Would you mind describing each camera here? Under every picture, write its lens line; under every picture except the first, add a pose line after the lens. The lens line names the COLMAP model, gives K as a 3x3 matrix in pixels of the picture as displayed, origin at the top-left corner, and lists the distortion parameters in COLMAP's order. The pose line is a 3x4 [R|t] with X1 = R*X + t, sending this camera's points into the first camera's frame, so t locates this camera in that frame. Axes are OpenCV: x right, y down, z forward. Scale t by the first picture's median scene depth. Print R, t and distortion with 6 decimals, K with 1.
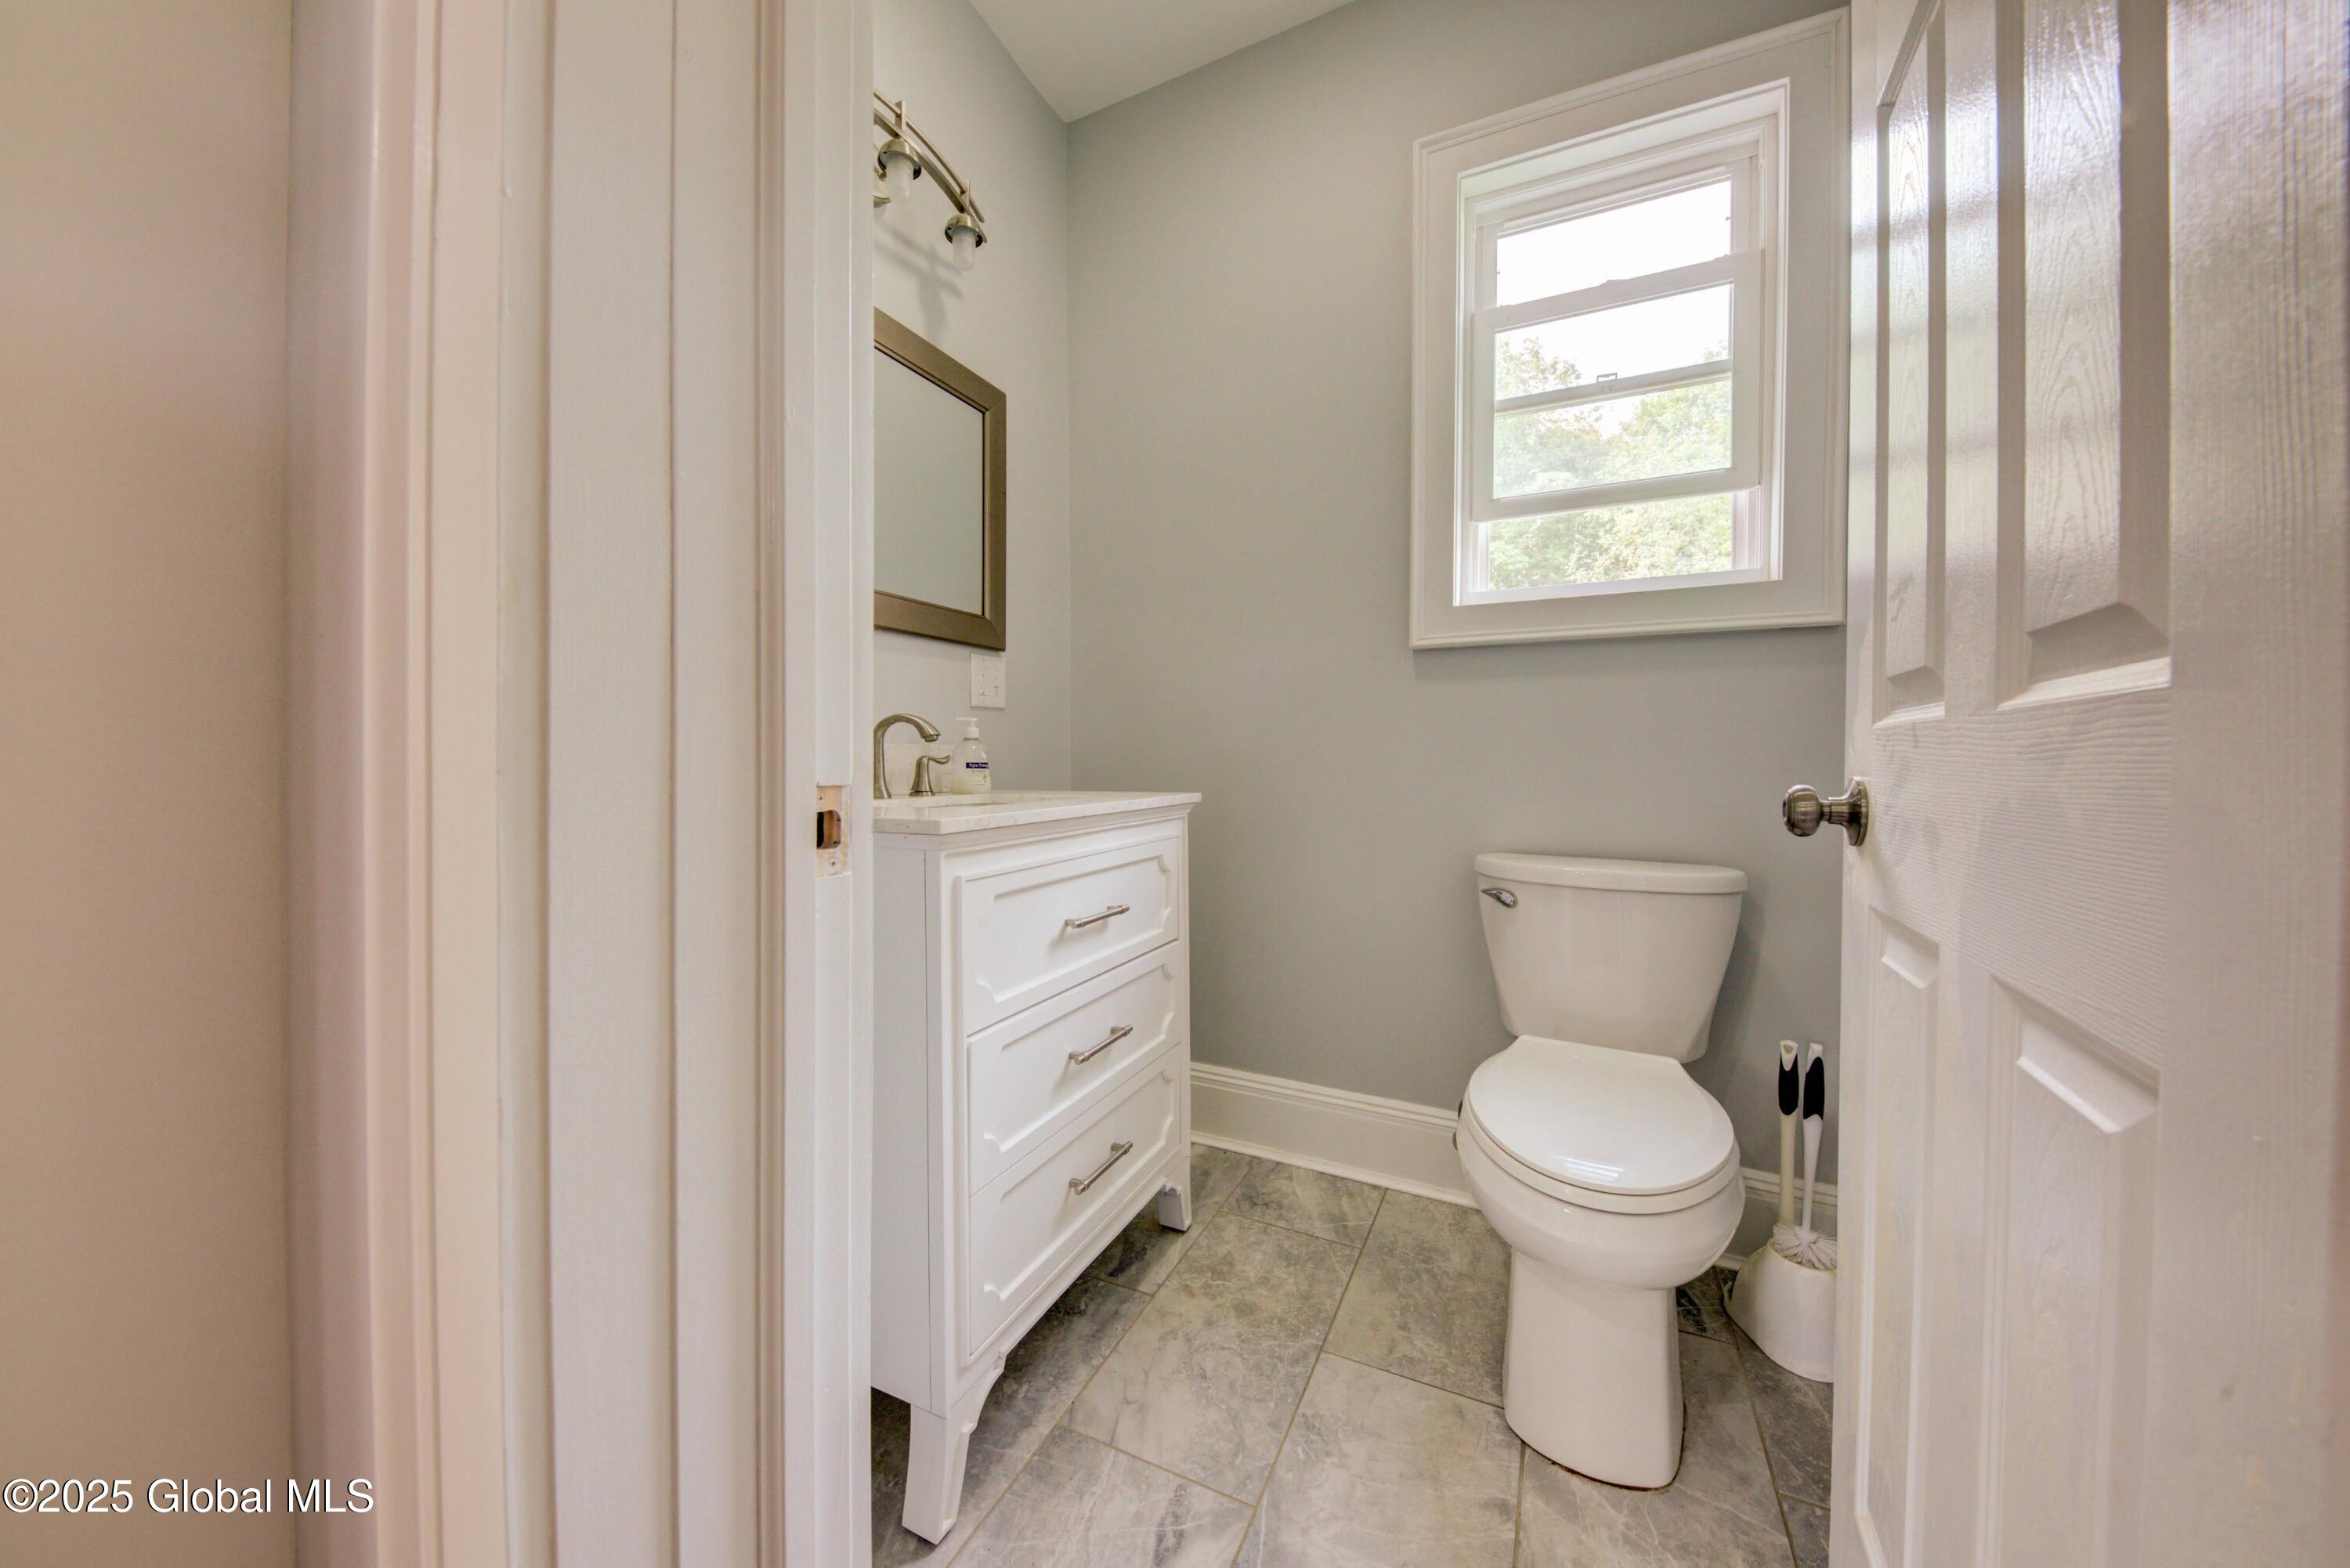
lens RADIAL K [[812.5, 0, 1177.5], [0, 812.5, 763.2], [0, 0, 1]] dist [0.001666, -0.002071]
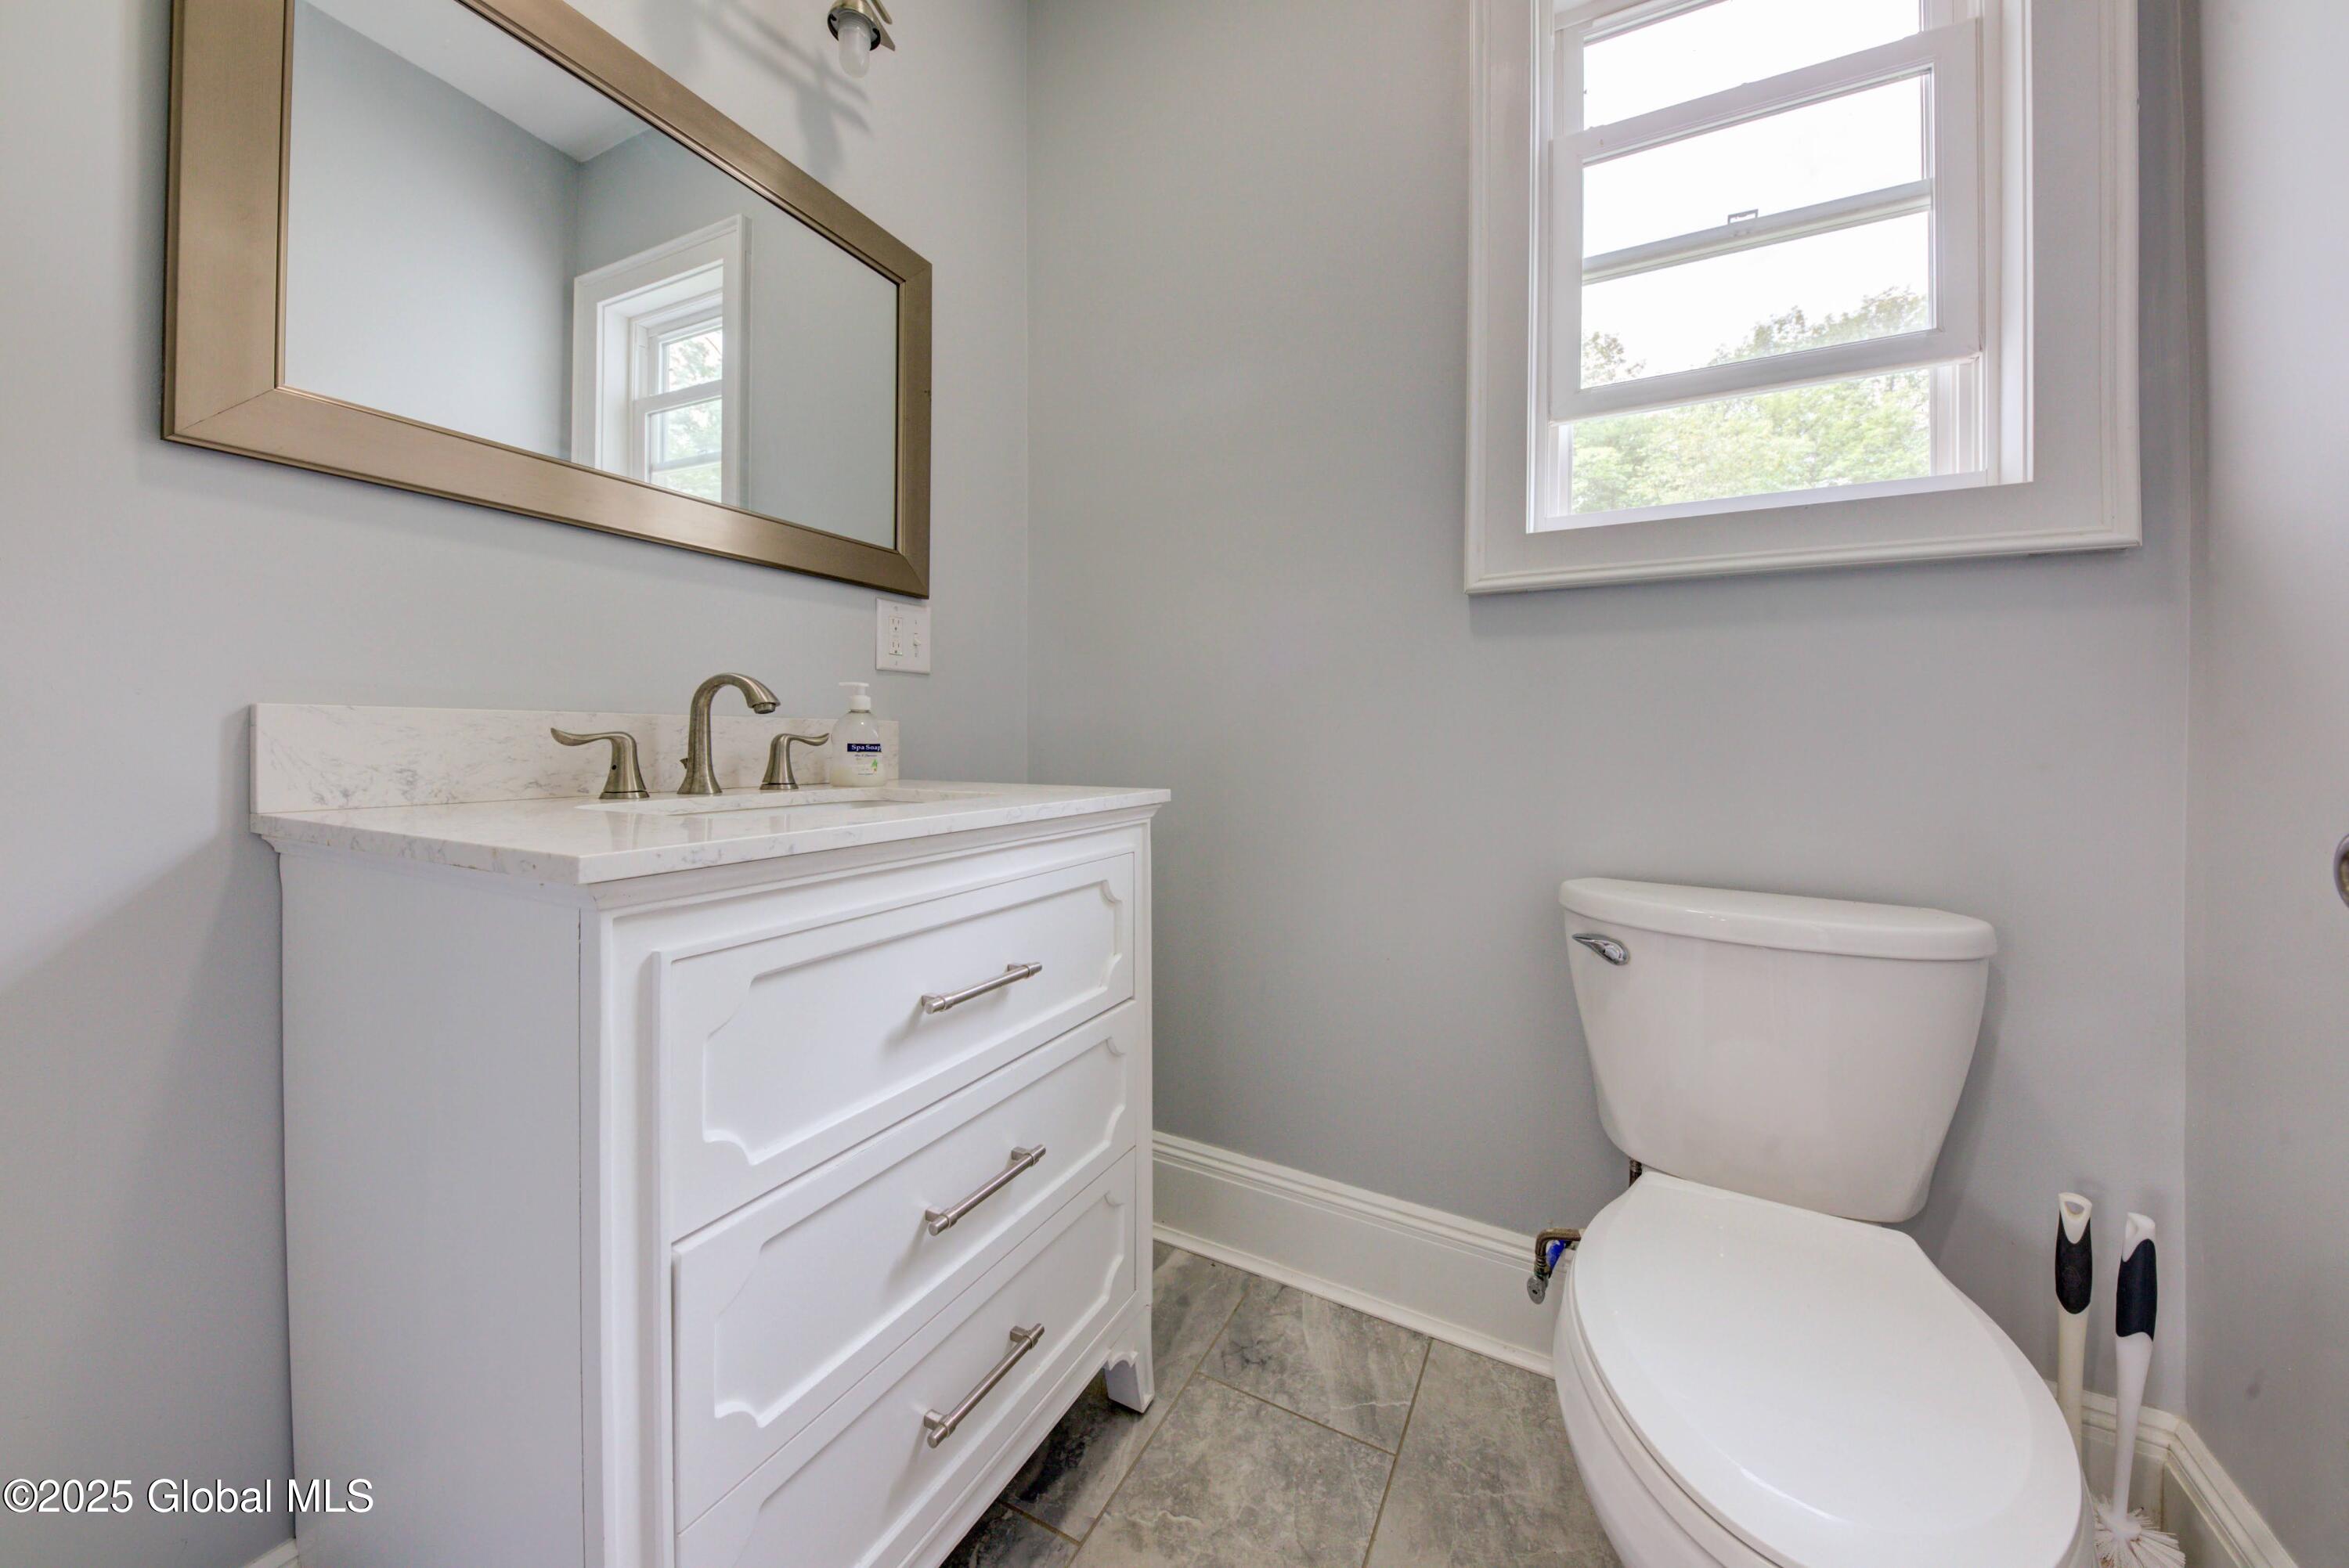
lens RADIAL K [[812.1, 0, 1185.9], [0, 812.1, 722.4], [0, 0, 1]] dist [0.001666, -0.002071]
pose [[0.999351, 0.007928, -0.035124, 0.069087], [-0.008843, 0.999624, -0.025958, -0.003817], [0.034905, 0.026252, 0.999046, 0.295307]]
